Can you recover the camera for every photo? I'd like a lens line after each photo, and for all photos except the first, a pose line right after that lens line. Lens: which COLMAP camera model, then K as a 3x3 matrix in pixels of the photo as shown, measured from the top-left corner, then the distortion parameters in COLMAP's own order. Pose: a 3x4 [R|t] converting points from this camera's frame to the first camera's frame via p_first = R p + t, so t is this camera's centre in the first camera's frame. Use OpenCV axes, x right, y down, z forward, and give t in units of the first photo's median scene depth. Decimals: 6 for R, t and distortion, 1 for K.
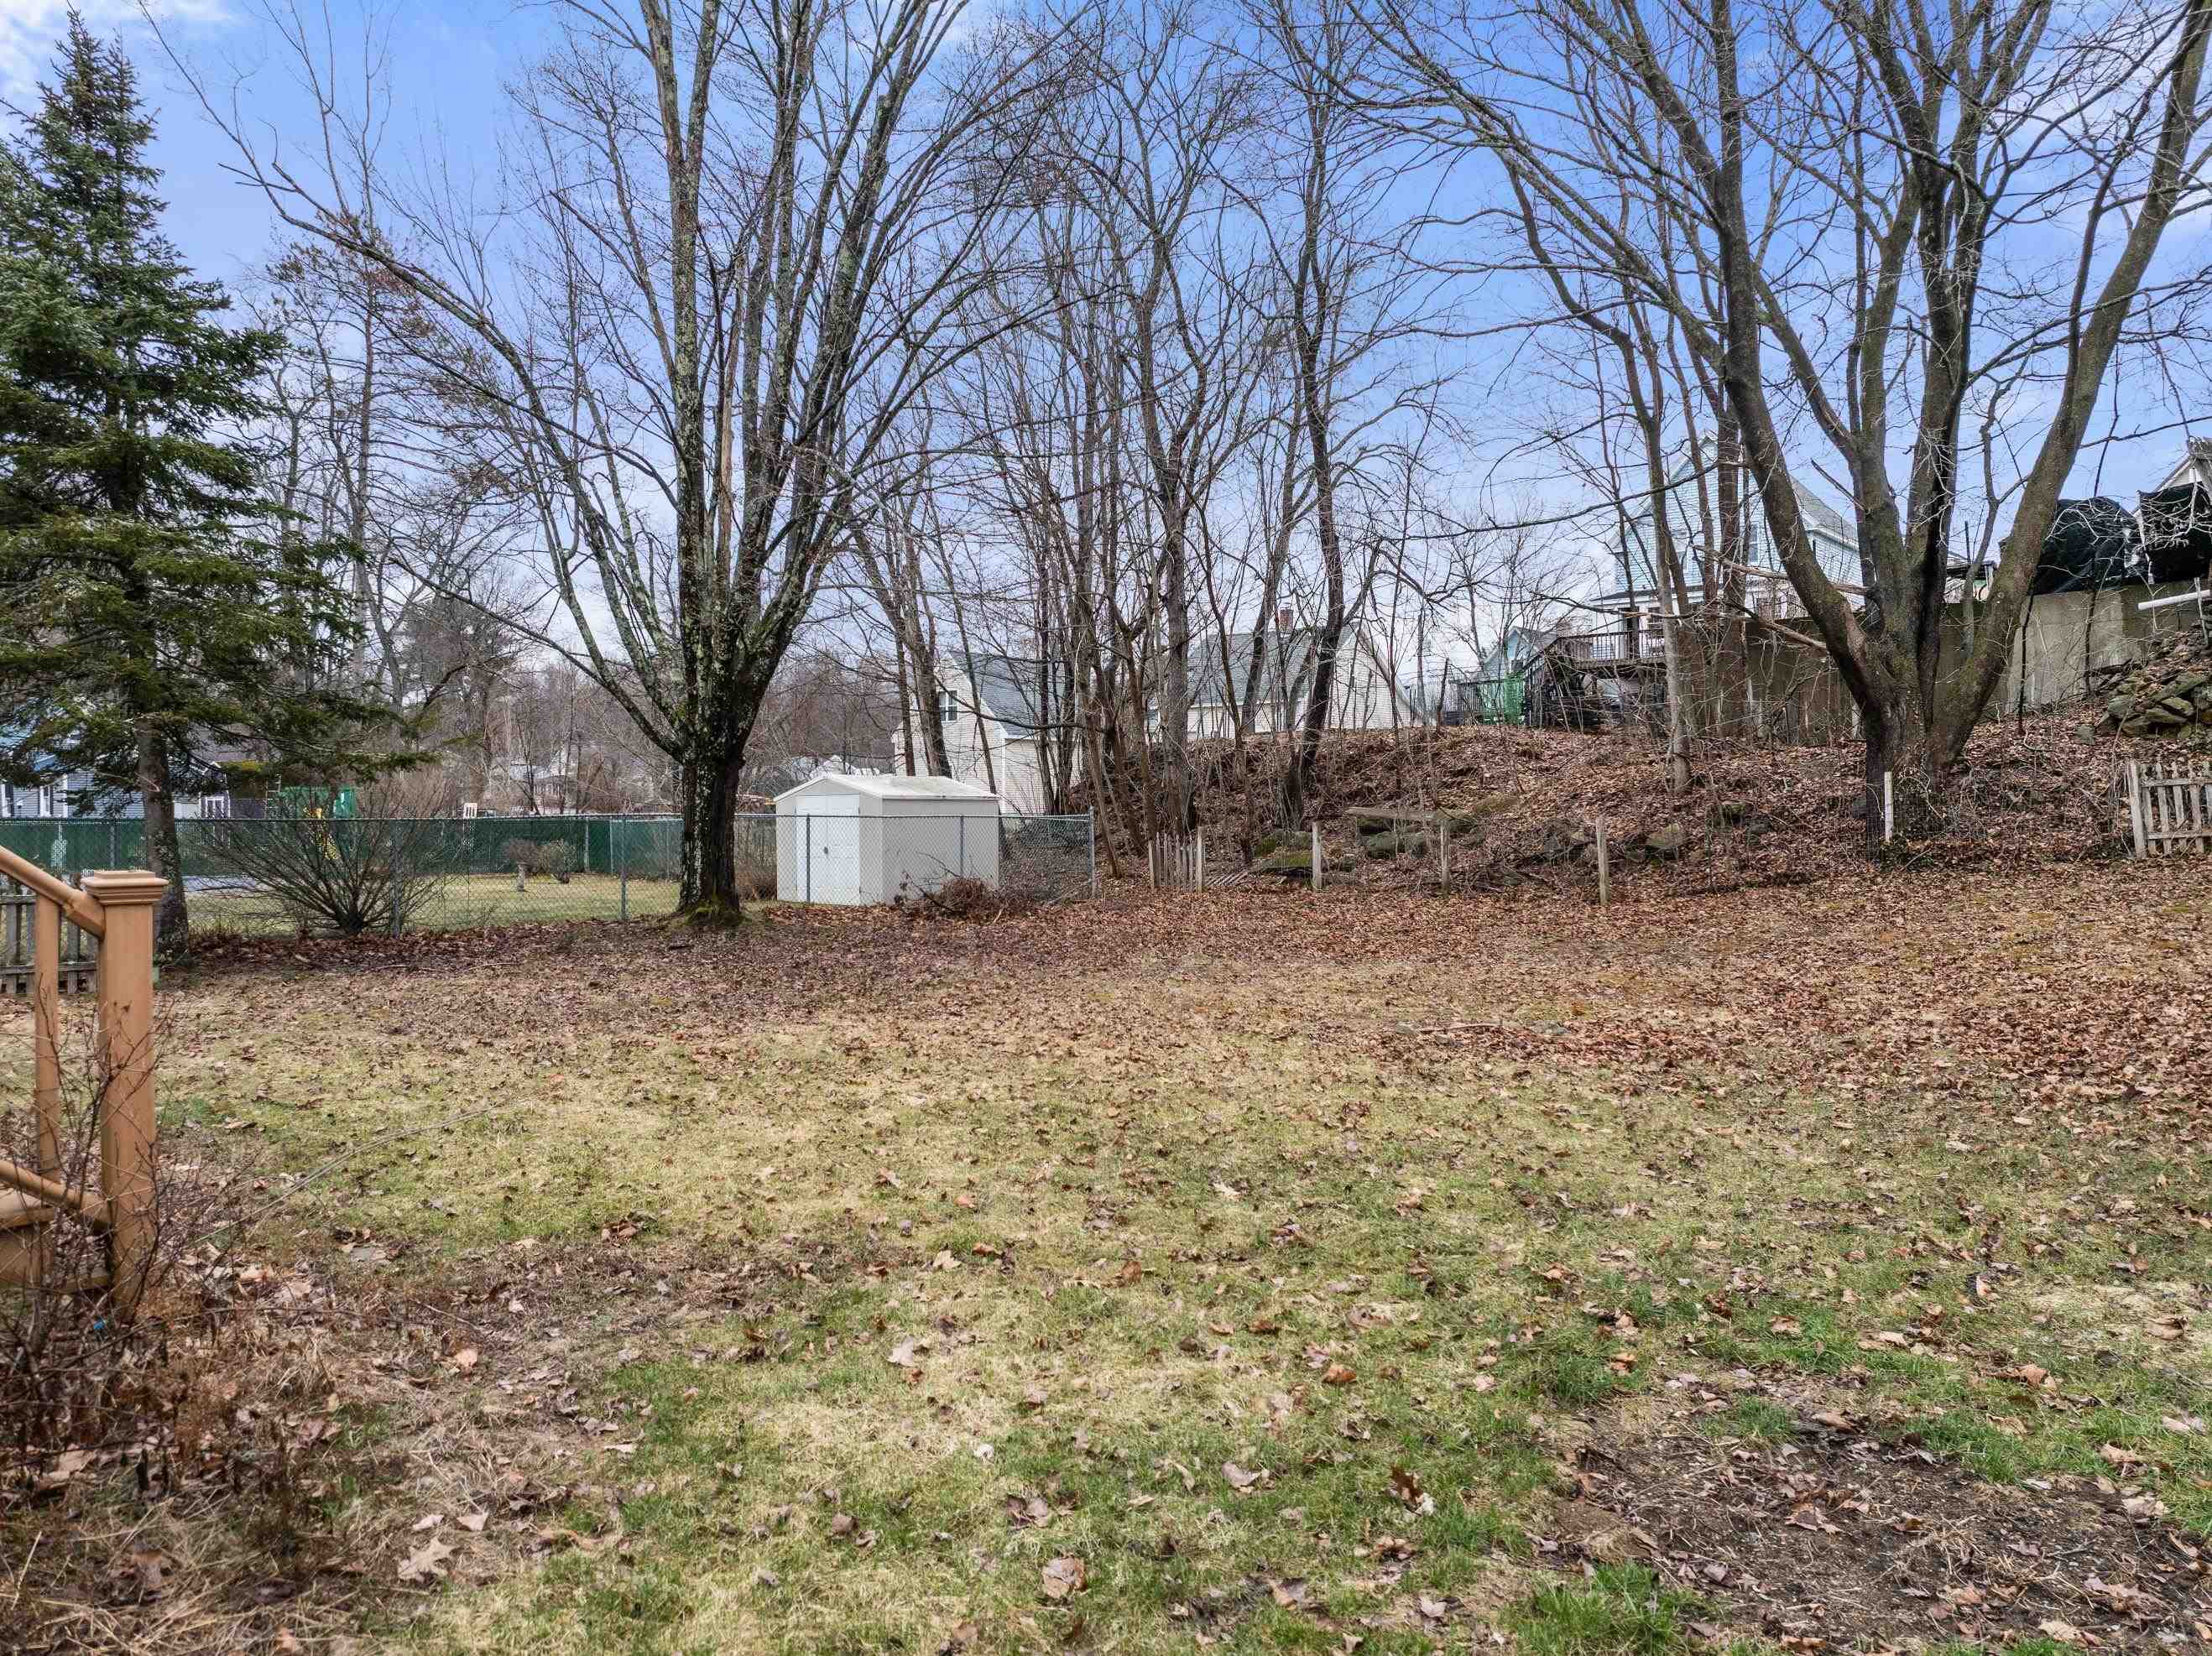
lens RADIAL K [[1556.6, 0, 1110.5], [0, 1556.6, 825.6], [0, 0, 1]] dist [-0.035246, 0.000233]
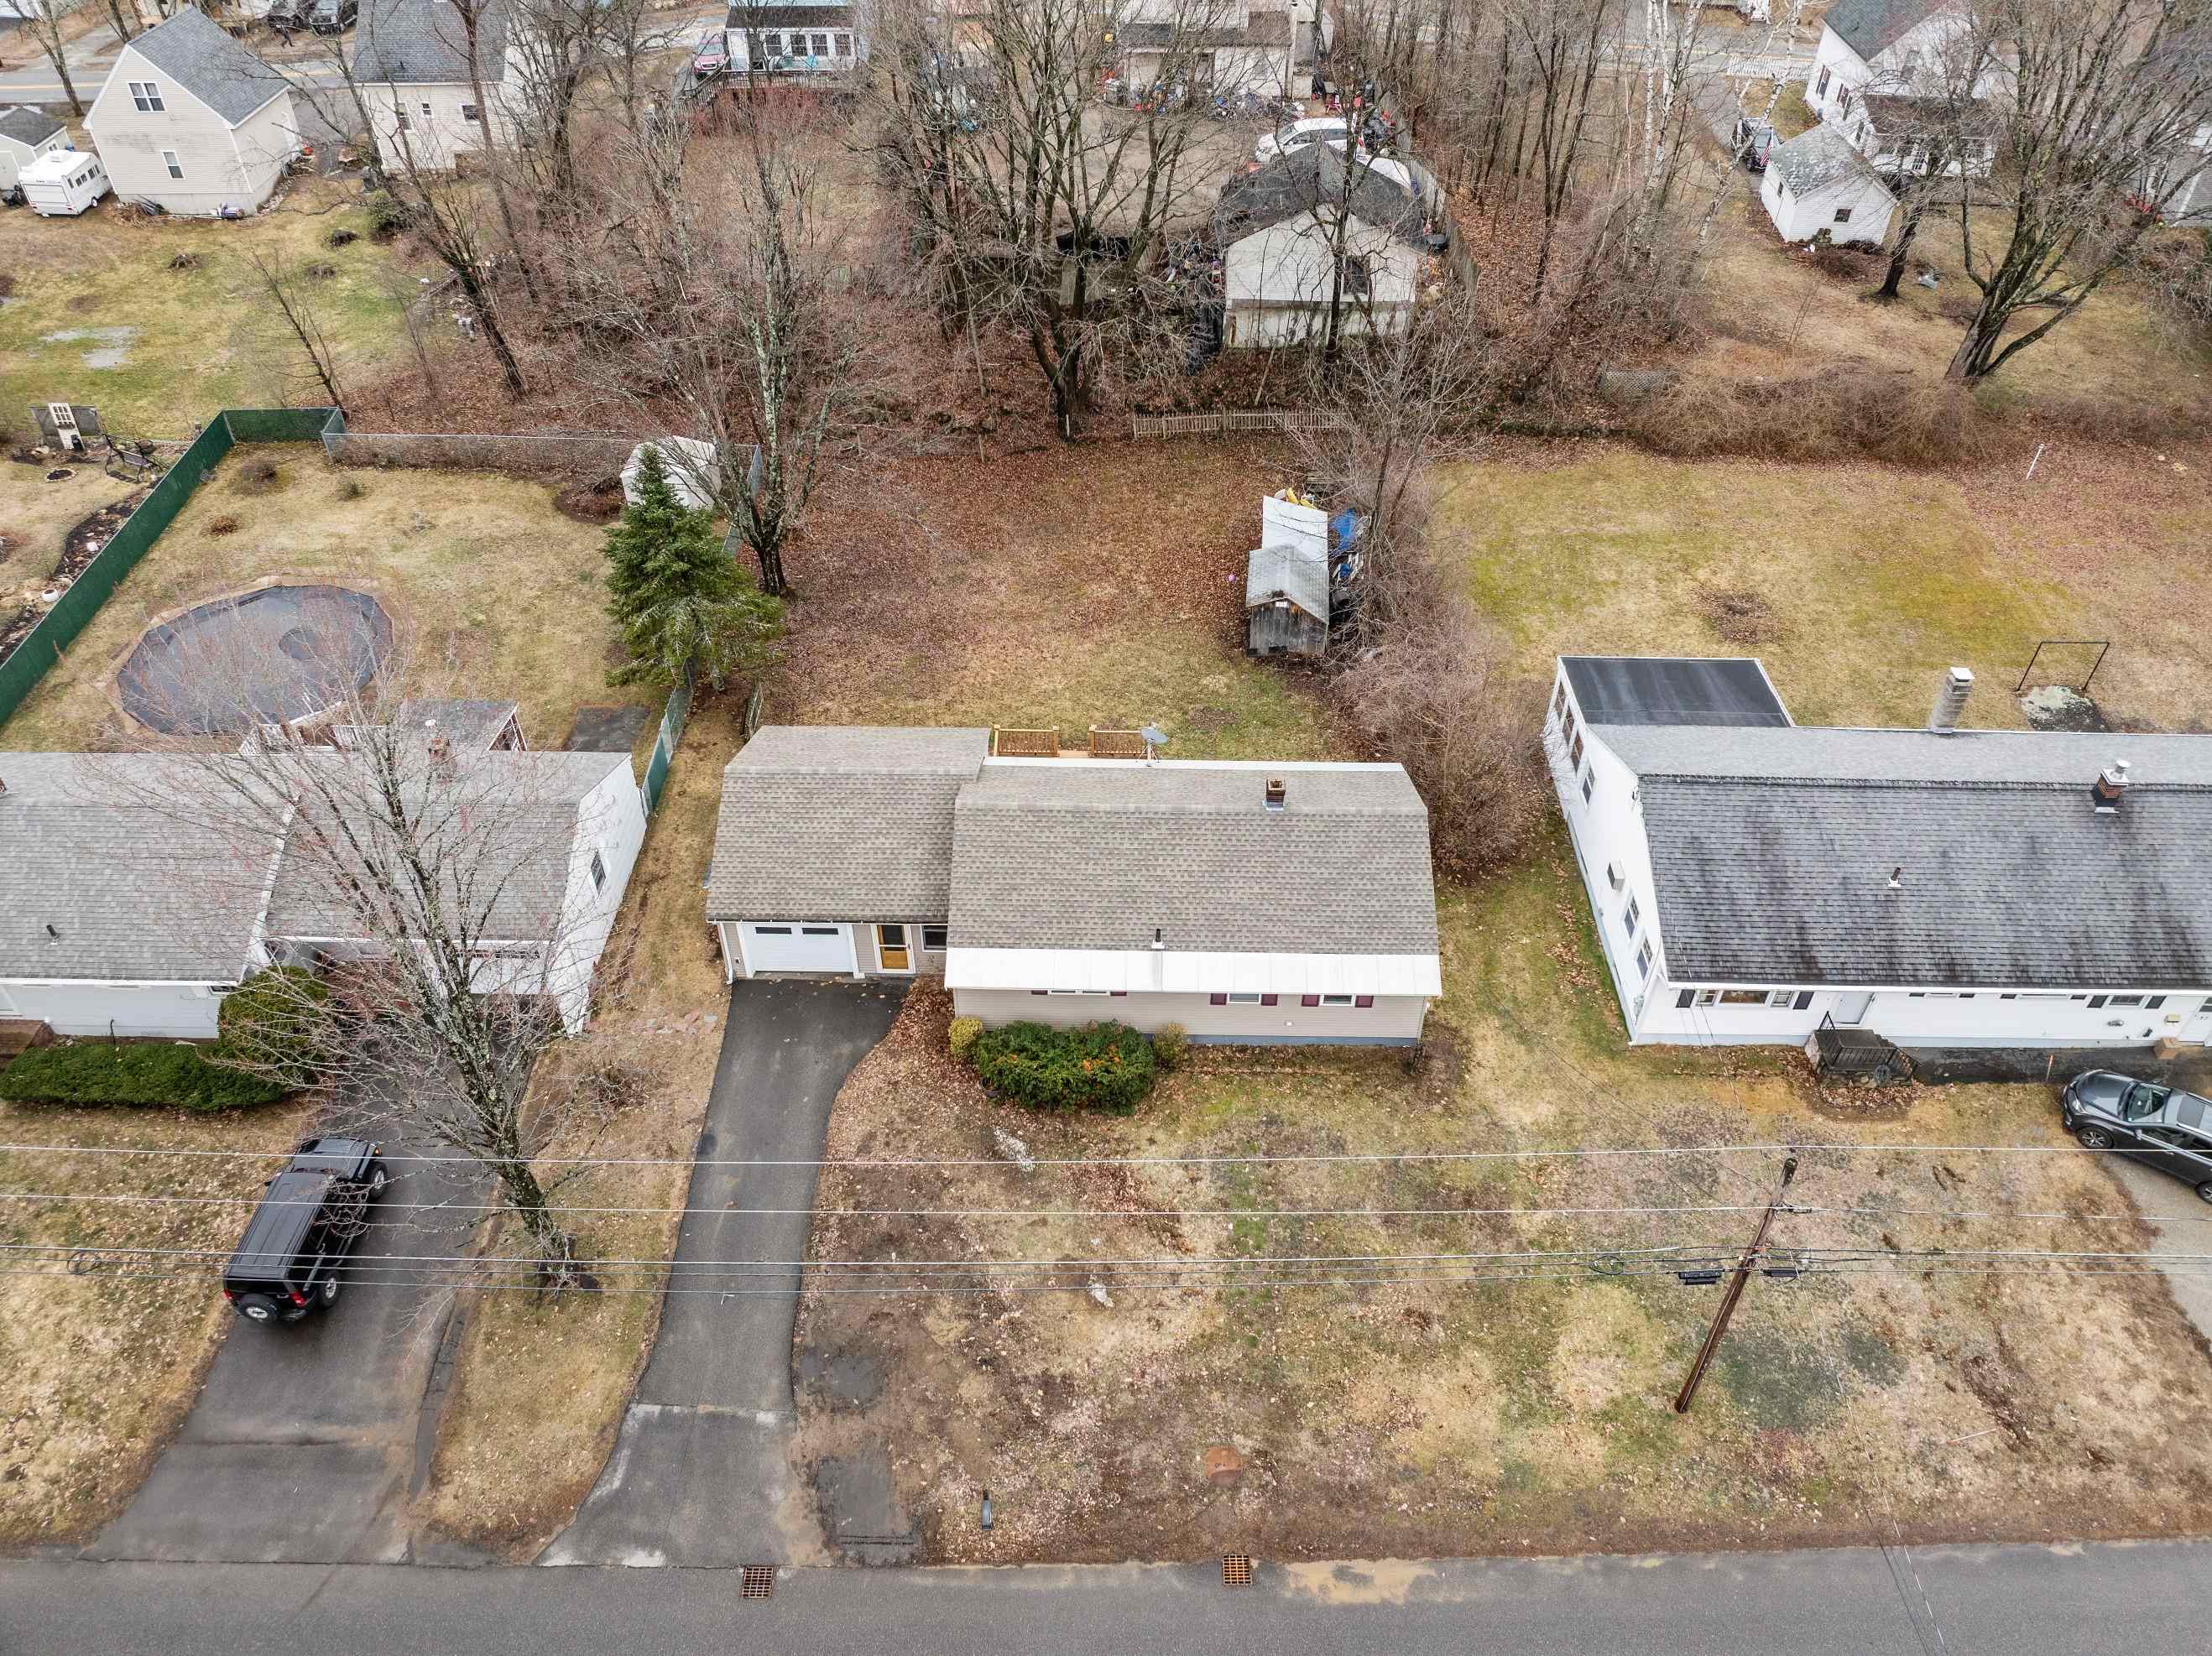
lens RADIAL K [[1550.0, 0, 1115.2], [0, 1550.0, 826.9], [0, 0, 1]] dist [-0.010256, -0.058989]
pose [[0.734221, -0.445043, 0.512695, -1.525378], [-0.000736, 0.754651, 0.656126, -1.571104], [-0.678910, -0.482119, 0.553753, -1.324581]]
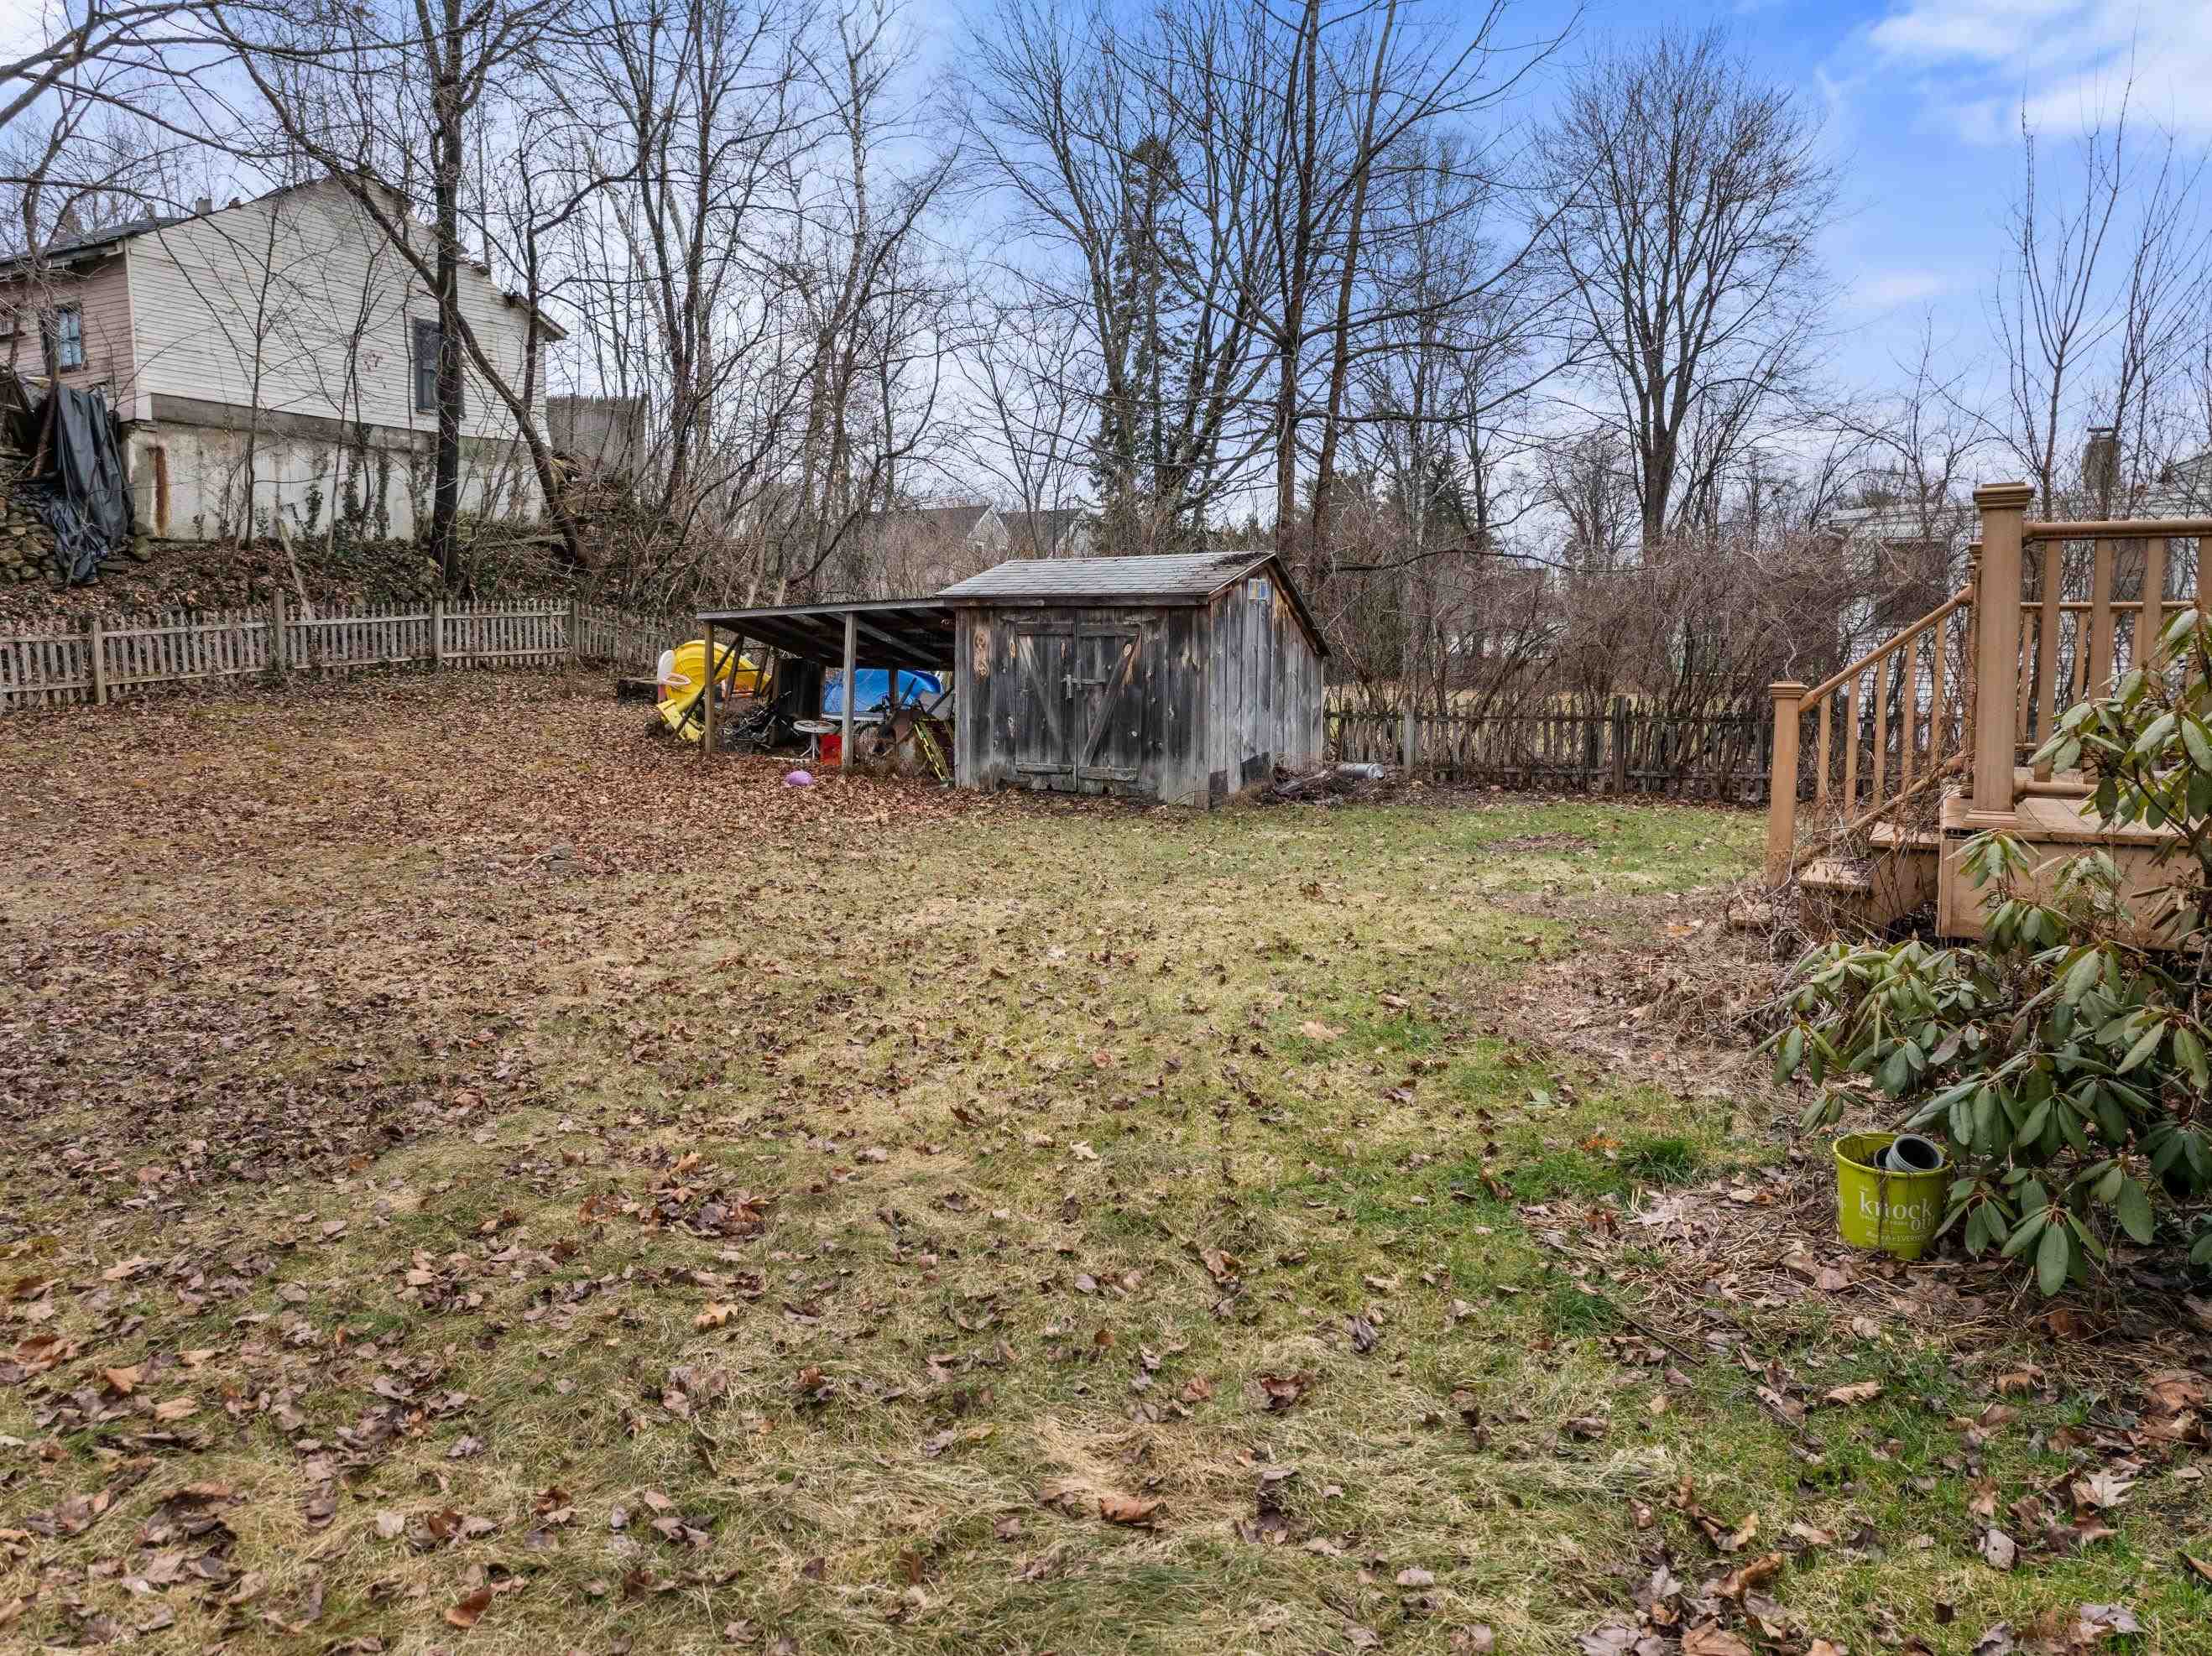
lens RADIAL K [[1556.6, 0, 1110.5], [0, 1556.6, 825.6], [0, 0, 1]] dist [-0.035246, 0.000233]
pose [[-0.253541, -0.091084, 0.963027, -0.508876], [0.000542, 0.995543, 0.094302, 0.000773], [-0.967324, 0.024431, -0.252362, 0.497136]]
